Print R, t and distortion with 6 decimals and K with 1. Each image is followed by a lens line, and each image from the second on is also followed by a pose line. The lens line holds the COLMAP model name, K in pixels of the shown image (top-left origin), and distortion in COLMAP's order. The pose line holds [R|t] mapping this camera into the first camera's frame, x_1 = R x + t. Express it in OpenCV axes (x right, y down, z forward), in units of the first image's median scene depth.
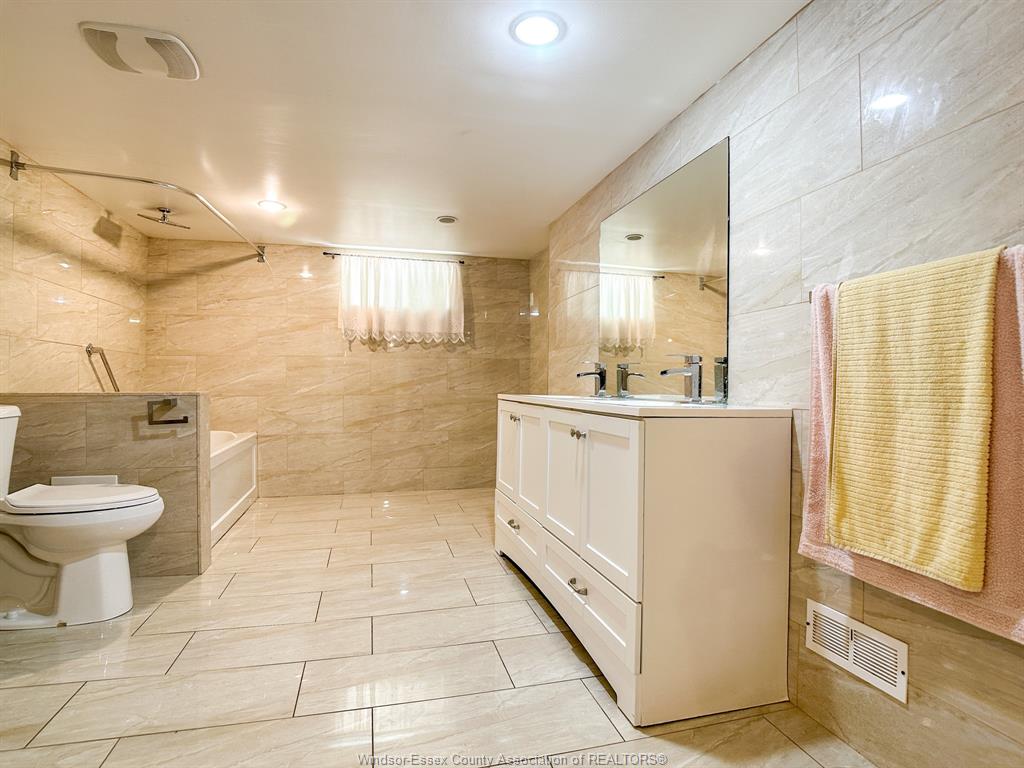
lens RADIAL K [[543.0, 0, 512.0], [0, 543.0, 384.0], [0, 0, 1]] dist [0.049246, -0.037303]
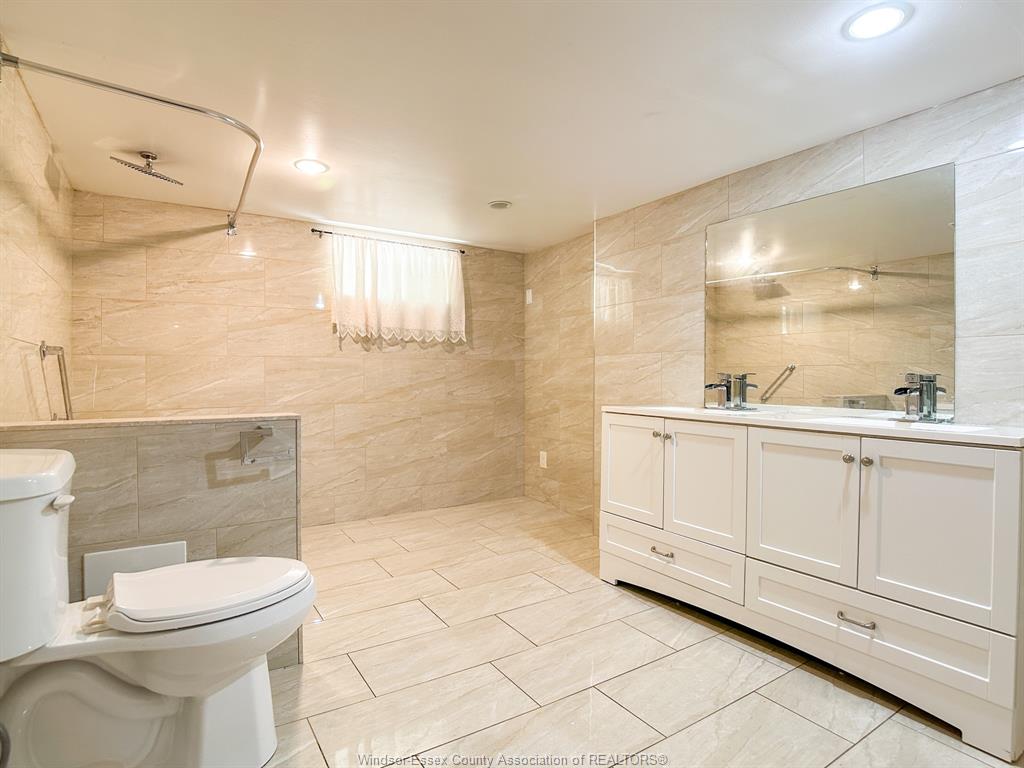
lens RADIAL K [[543.3, 0, 515.1], [0, 543.3, 383.1], [0, 0, 1]] dist [-0.002758, 0.000148]
pose [[0.948998, -0.004500, 0.315250, -0.309732], [0.000260, 0.999909, 0.013491, -0.022140], [-0.315282, -0.012721, 0.948913, 0.135066]]
